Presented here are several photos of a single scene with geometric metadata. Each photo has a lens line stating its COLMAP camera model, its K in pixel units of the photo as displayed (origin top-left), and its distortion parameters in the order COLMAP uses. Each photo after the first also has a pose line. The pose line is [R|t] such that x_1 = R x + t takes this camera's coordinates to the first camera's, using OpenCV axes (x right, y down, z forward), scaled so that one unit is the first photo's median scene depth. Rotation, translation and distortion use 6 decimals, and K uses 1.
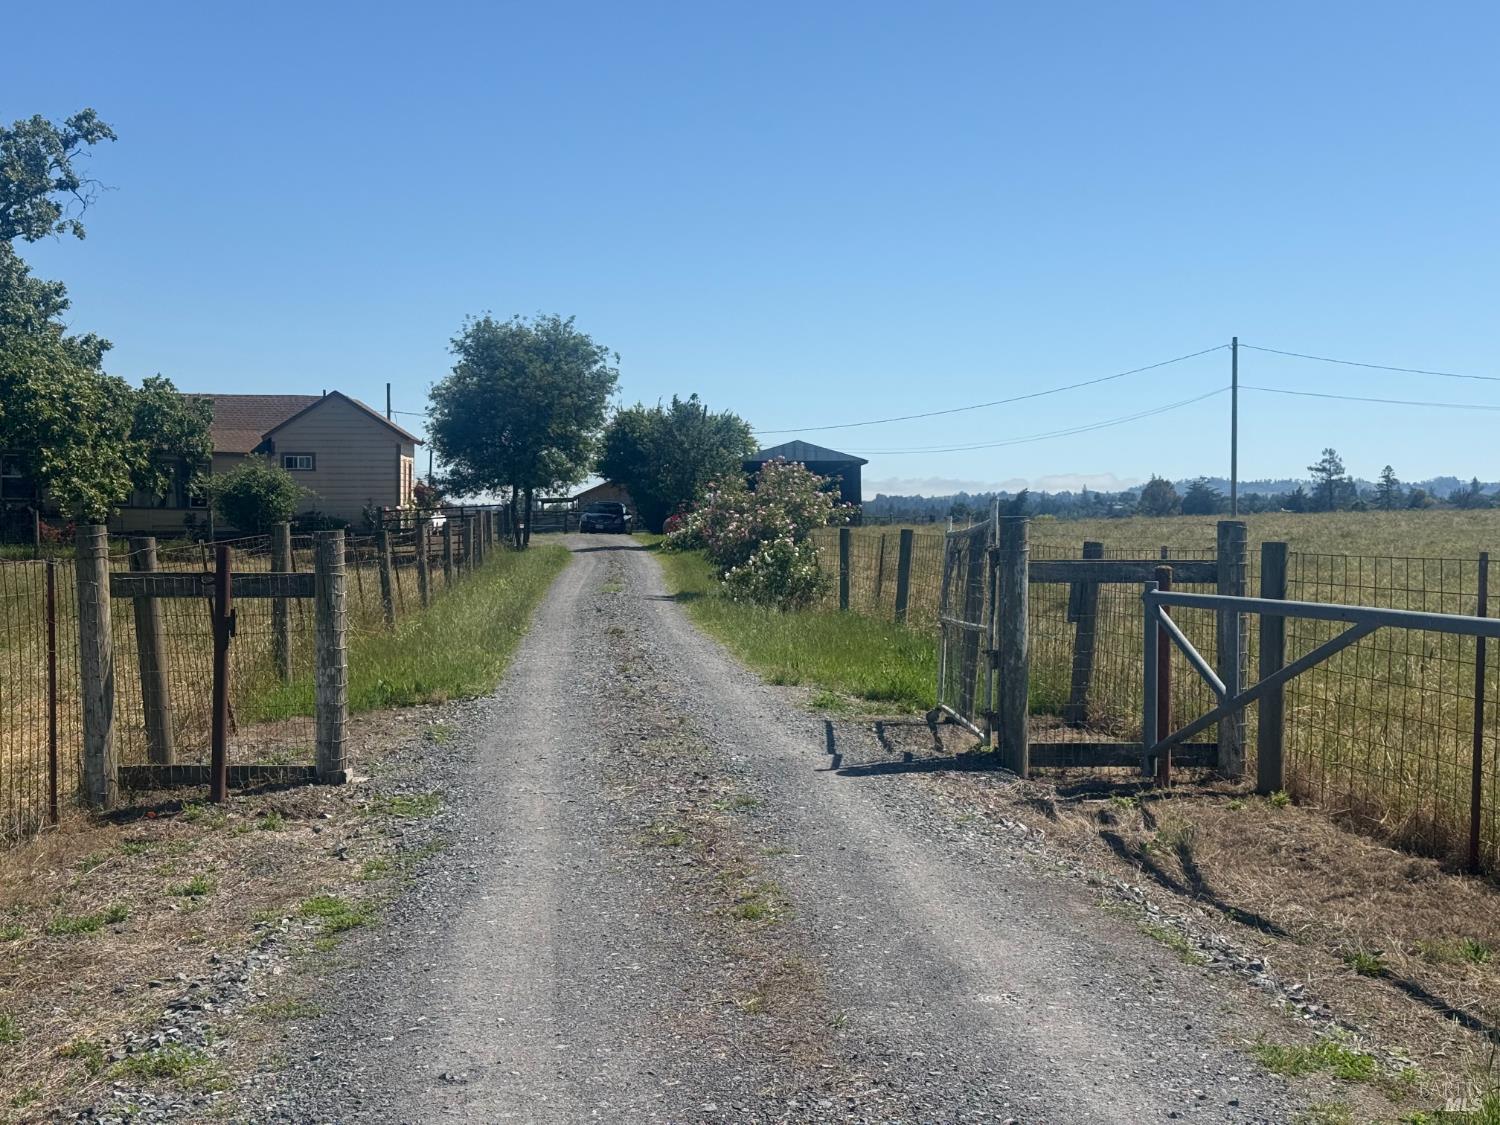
lens RADIAL K [[2064.5, 0, 756.4], [0, 2064.5, 569.2], [0, 0, 1]] dist [0.076572, 0.000000]
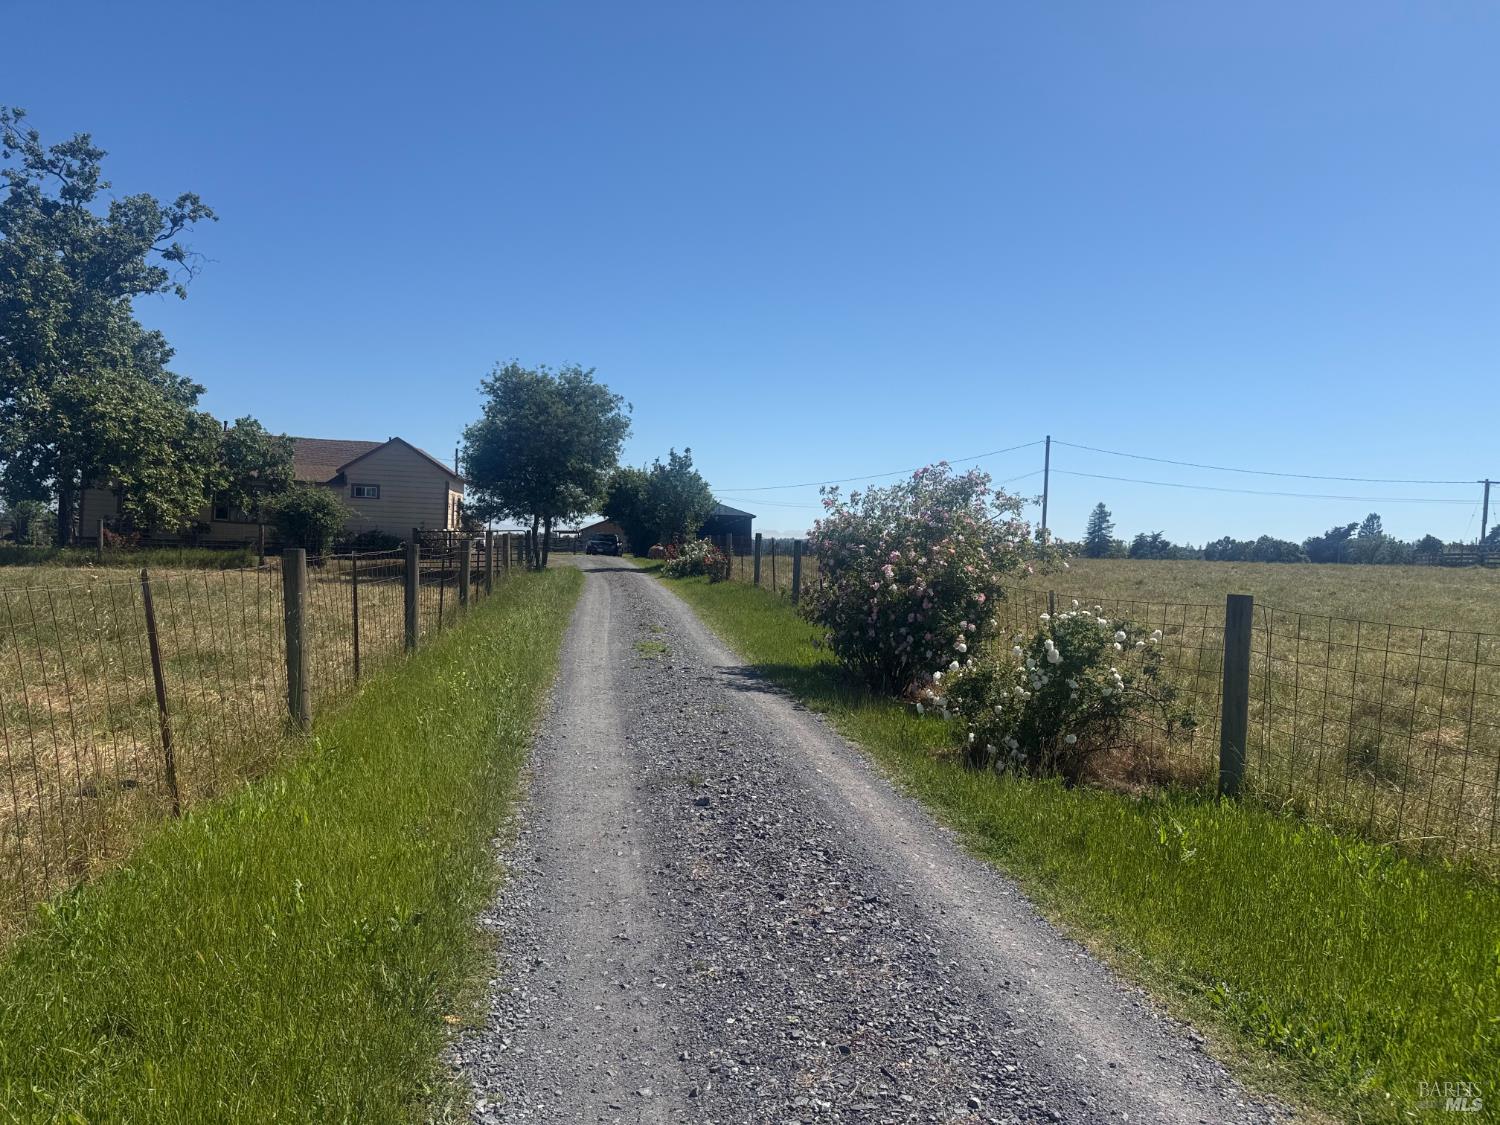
lens RADIAL K [[1036.2, 0, 758.4], [0, 1036.2, 564.4], [0, 0, 1]] dist [0.056588, -0.028995]
pose [[0.995656, 0.036218, 0.085774, -0.042360], [-0.035491, 0.999320, -0.009985, -0.011344], [-0.086077, 0.006898, 0.996265, 0.416449]]
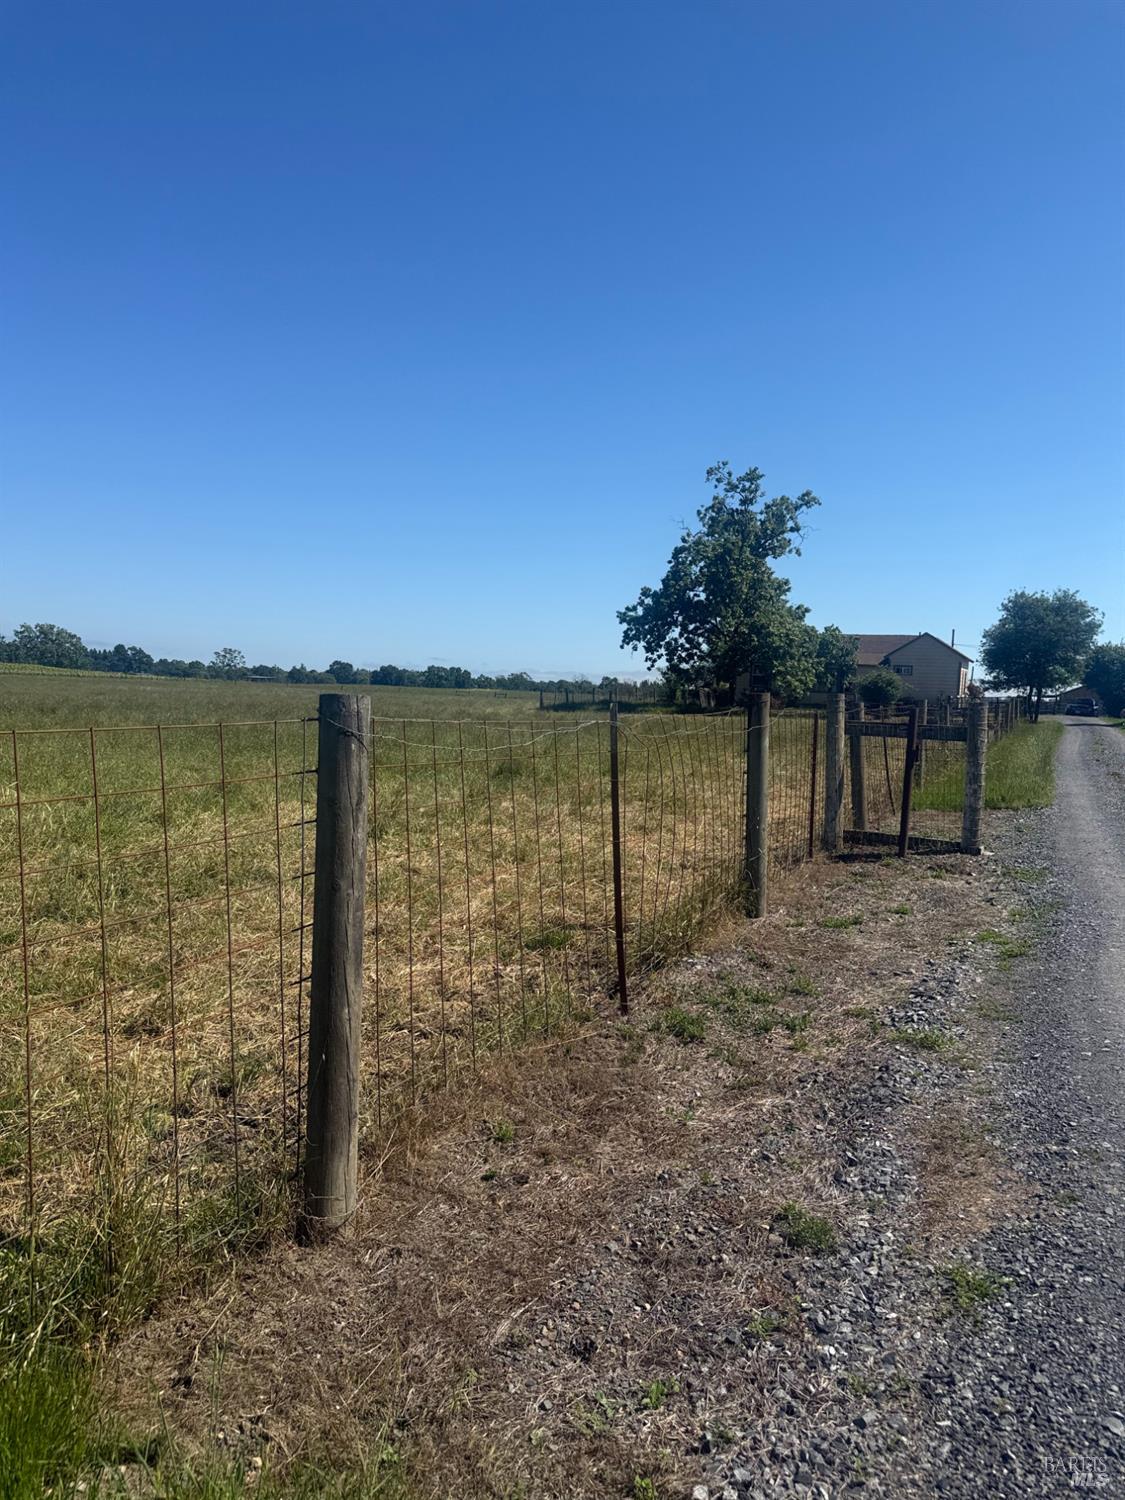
lens RADIAL K [[1036.2, 0, 553.0], [0, 1036.2, 755.6], [0, 0, 1]] dist [0.056588, -0.028995]
pose [[0.861723, 0.068195, -0.502775, -0.014817], [-0.053346, 0.997611, 0.043882, 0.001122], [0.504566, -0.010993, 0.863303, 0.020387]]
